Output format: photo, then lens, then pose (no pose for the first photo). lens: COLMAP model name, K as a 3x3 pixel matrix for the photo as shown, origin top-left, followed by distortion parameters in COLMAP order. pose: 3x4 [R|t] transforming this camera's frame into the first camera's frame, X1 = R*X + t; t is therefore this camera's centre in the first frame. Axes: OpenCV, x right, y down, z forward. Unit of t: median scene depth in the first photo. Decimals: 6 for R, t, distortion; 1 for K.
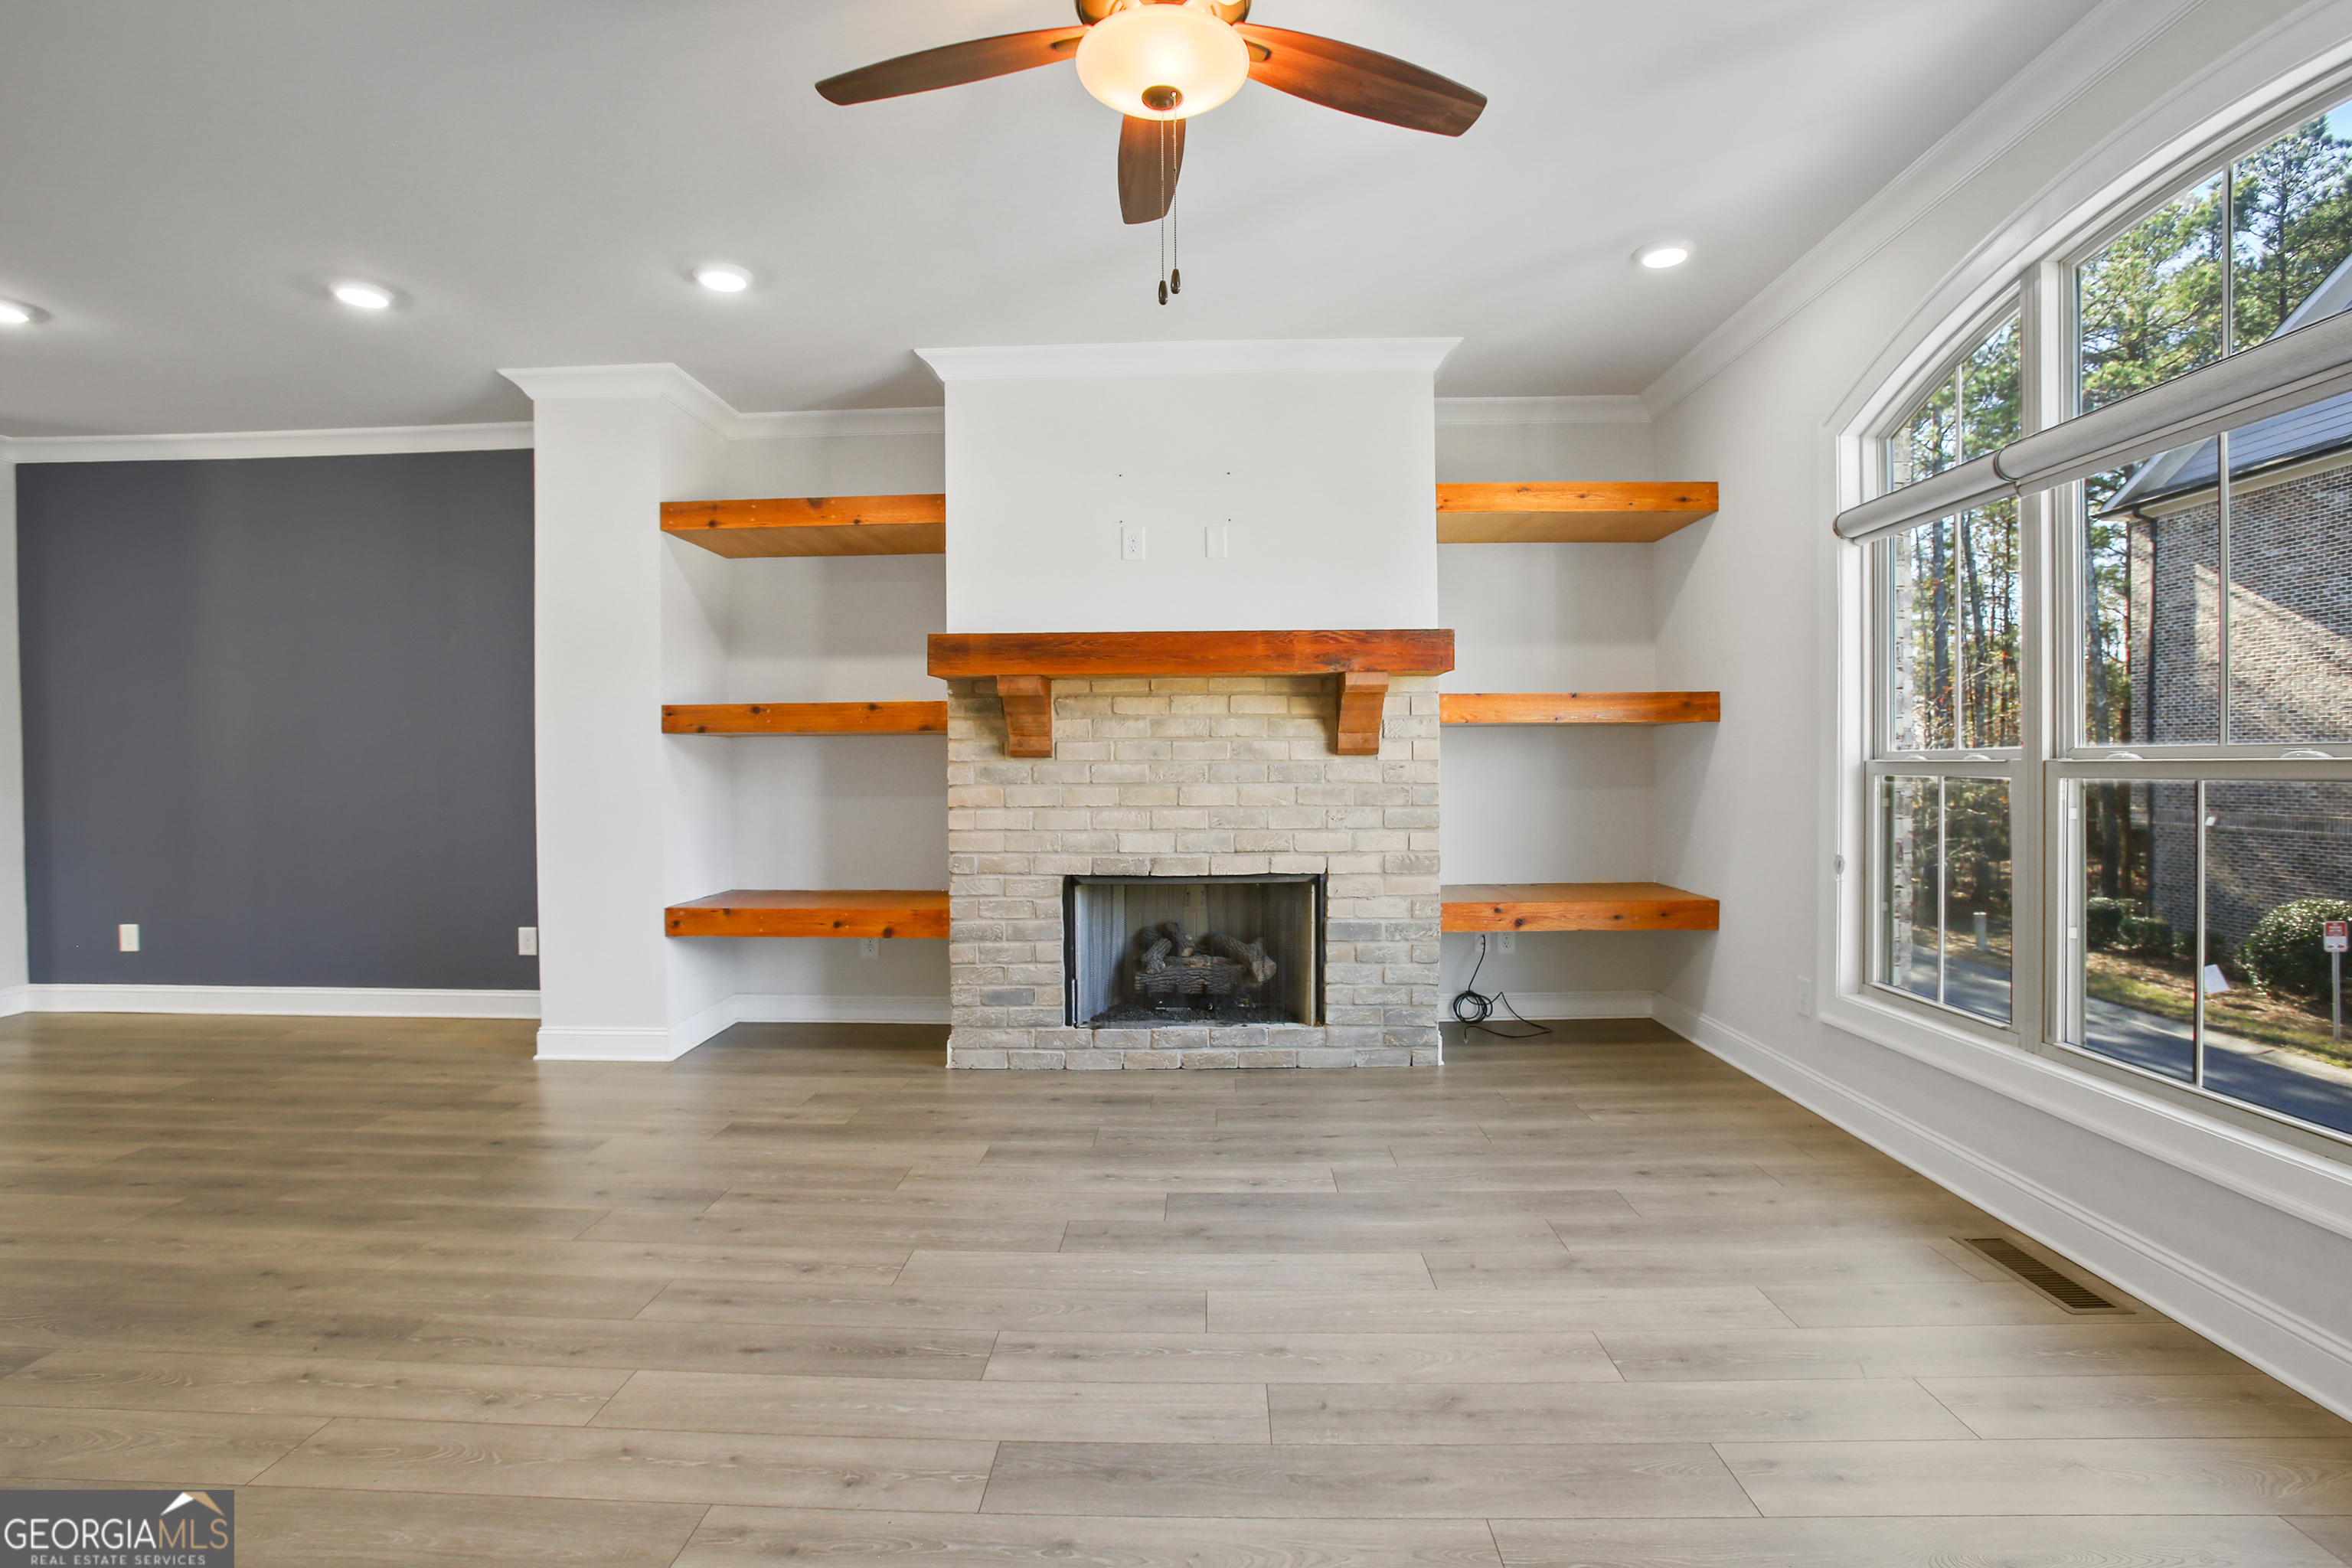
lens RADIAL K [[1135.0, 0, 1167.6], [0, 1135.0, 788.3], [0, 0, 1]] dist [-0.066156, 0.032466]
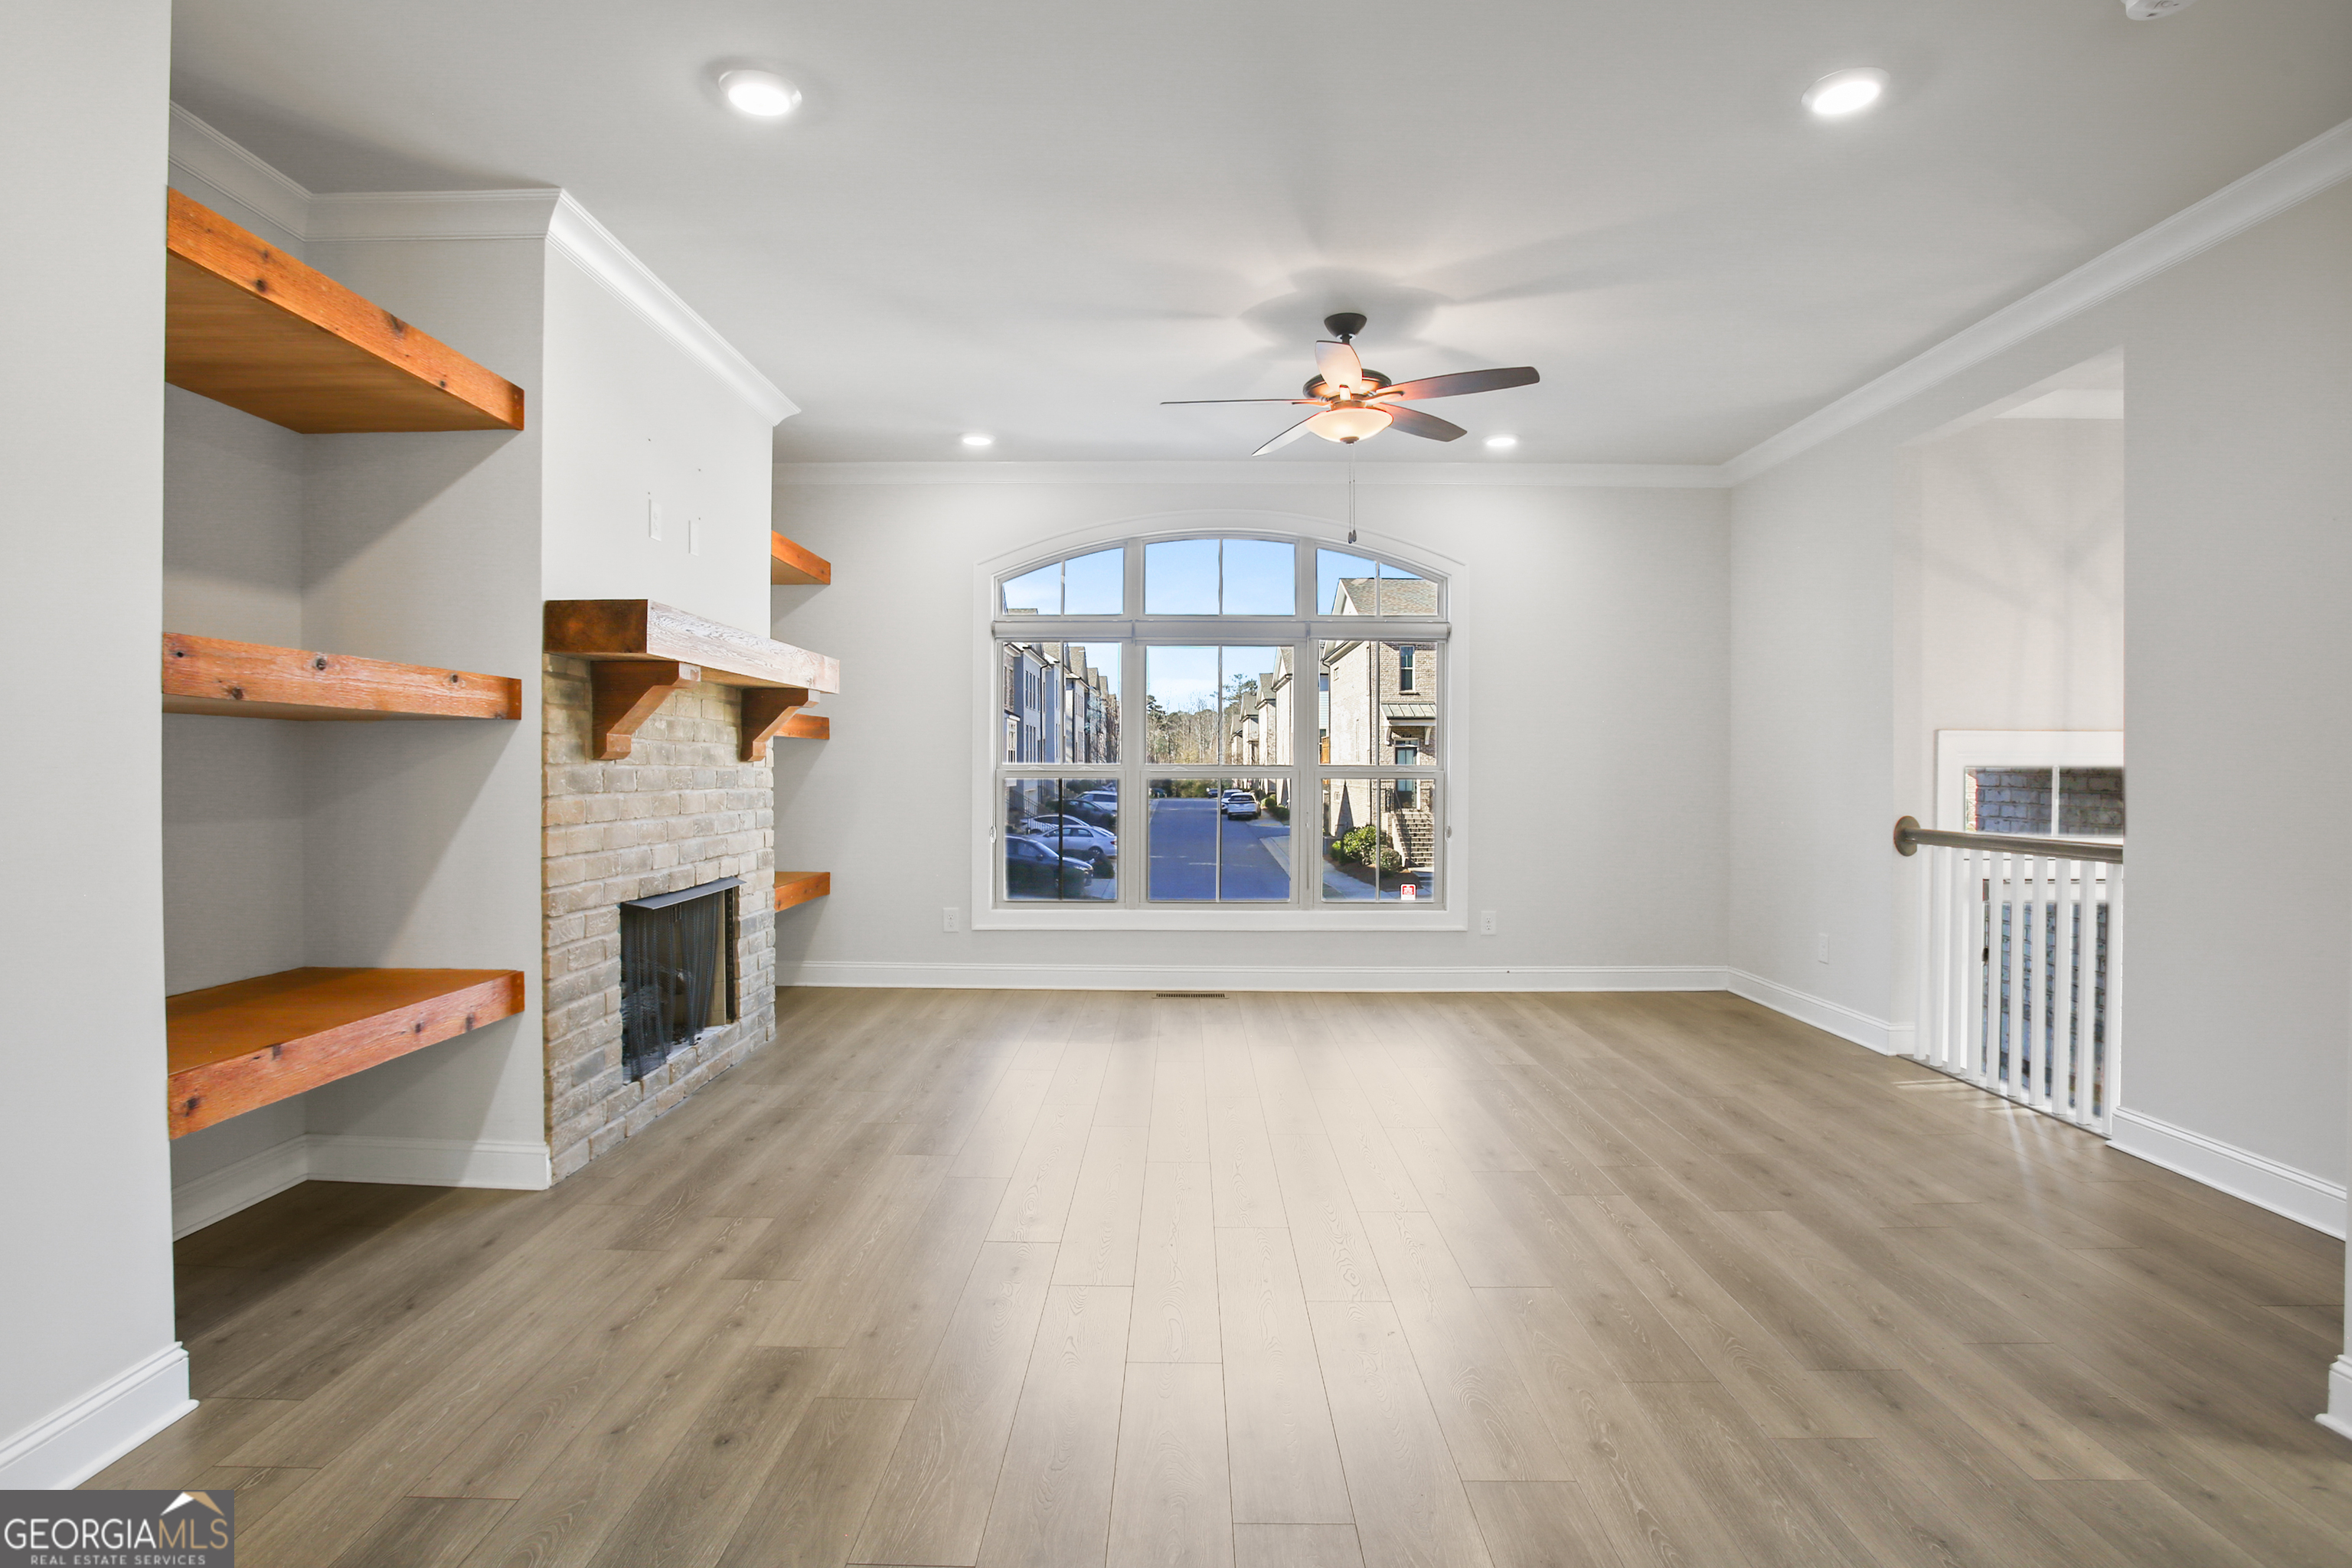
lens RADIAL K [[1204.3, 0, 1118.0], [0, 1204.3, 780.4], [0, 0, 1]] dist [0.000141, 0.000018]
pose [[0.020477, -0.003187, 0.999785, -0.964223], [0.015368, 0.999878, 0.002873, -0.009614], [-0.999672, 0.015306, 0.020523, 0.619508]]
